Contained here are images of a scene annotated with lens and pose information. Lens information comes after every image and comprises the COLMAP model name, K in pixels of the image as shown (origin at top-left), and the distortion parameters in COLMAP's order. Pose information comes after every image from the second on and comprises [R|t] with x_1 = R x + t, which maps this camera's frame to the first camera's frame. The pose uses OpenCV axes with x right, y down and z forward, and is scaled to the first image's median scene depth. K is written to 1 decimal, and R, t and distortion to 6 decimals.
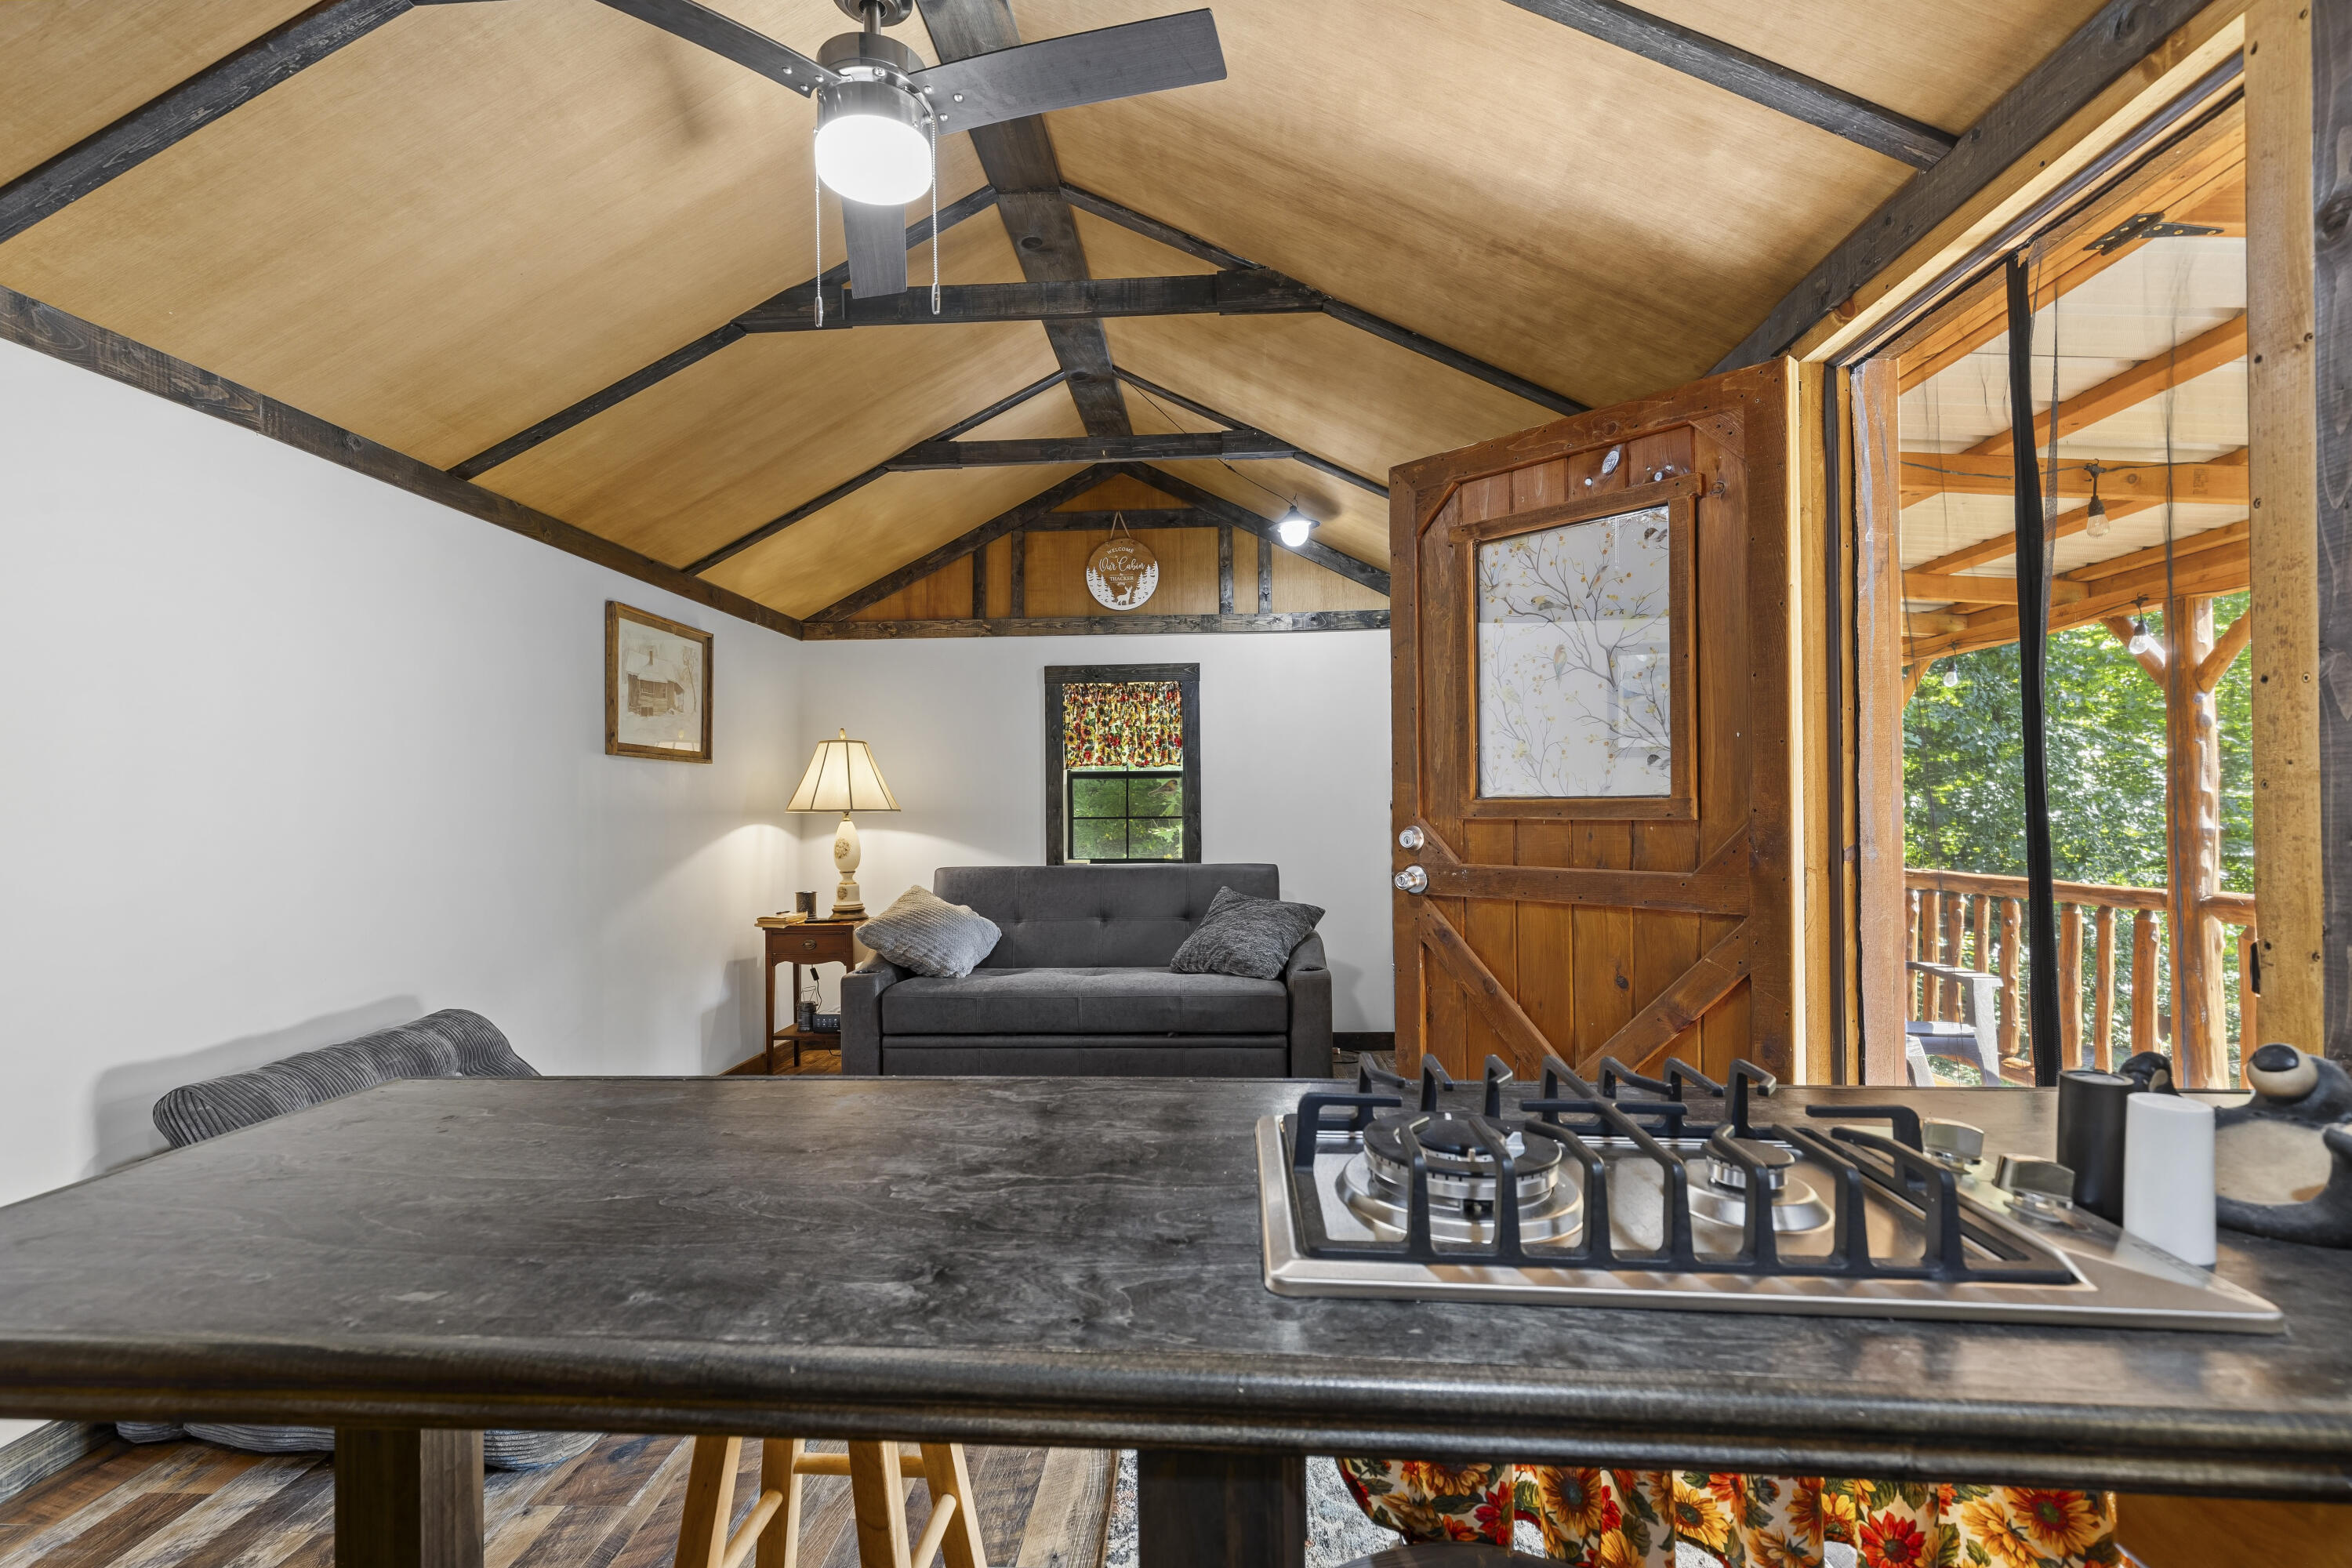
lens RADIAL K [[1070.3, 0, 1169.5], [0, 1070.3, 798.4], [0, 0, 1]] dist [0.002382, 0.000493]
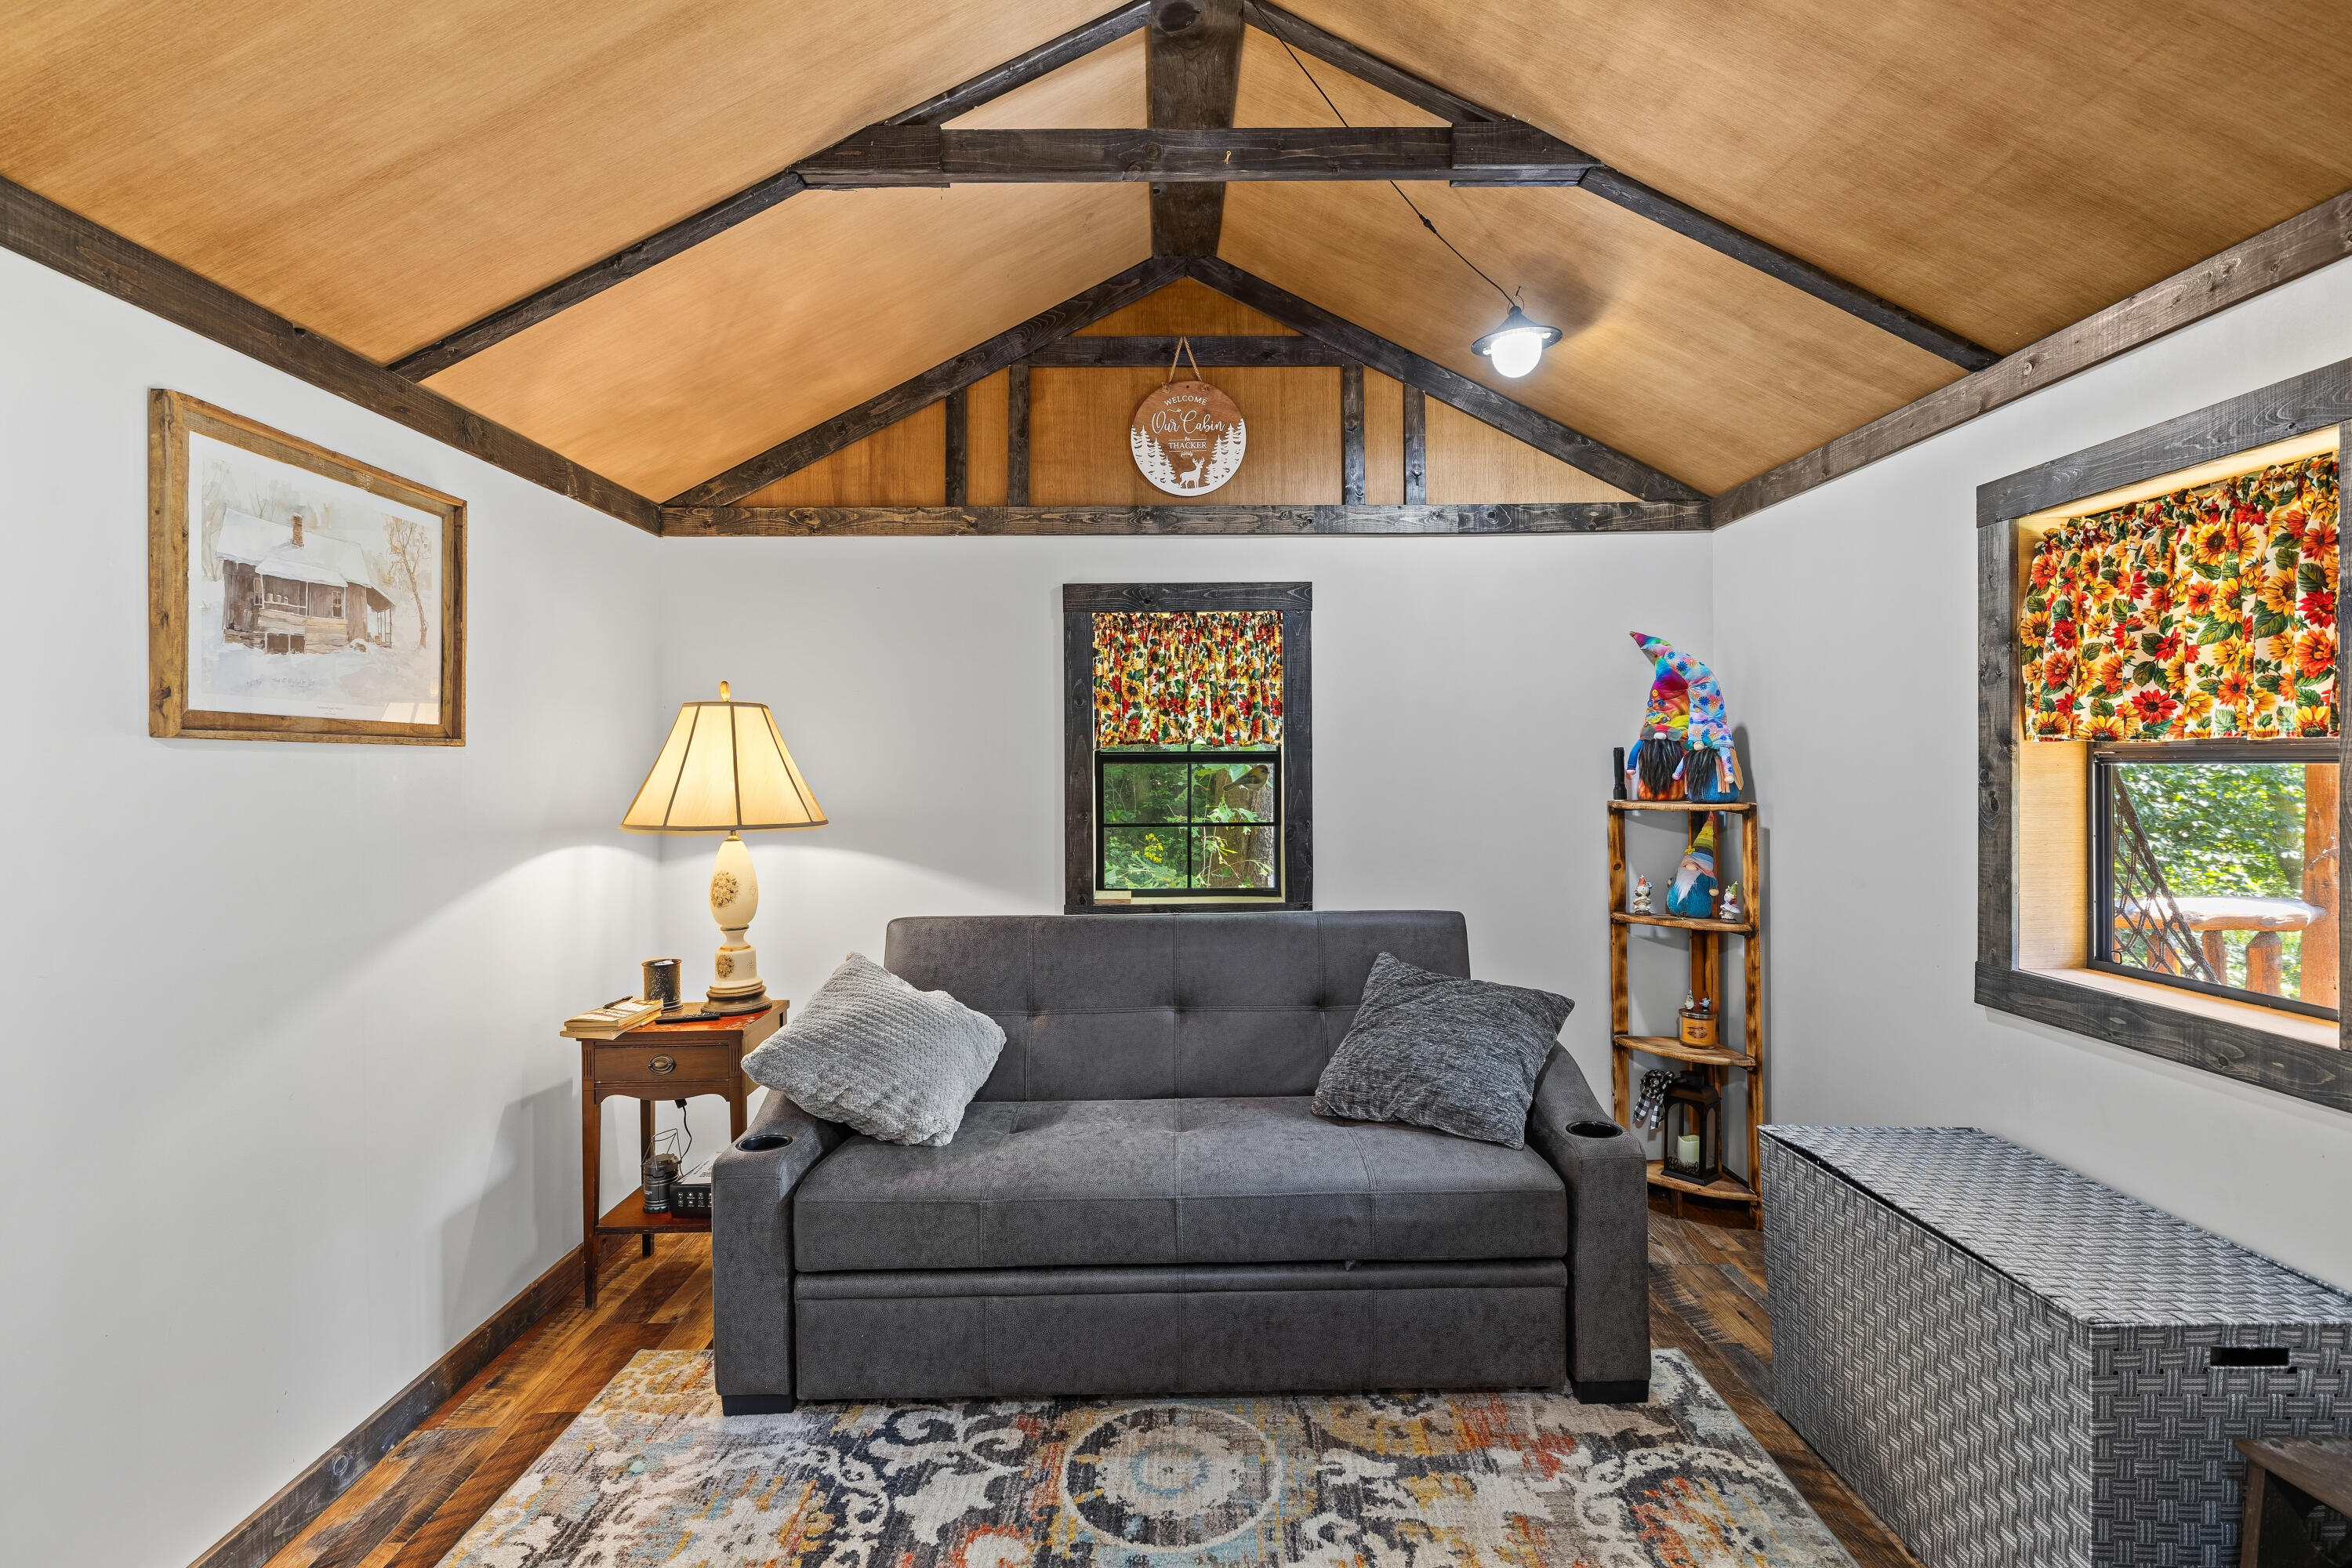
lens RADIAL K [[1070.3, 0, 1177.3], [0, 1070.3, 766.3], [0, 0, 1]] dist [0.002382, 0.000493]
pose [[0.997122, 0.002377, 0.075779, -0.104723], [-0.003331, 0.999917, 0.012475, -0.027392], [-0.075743, -0.012692, 0.997047, 0.401096]]
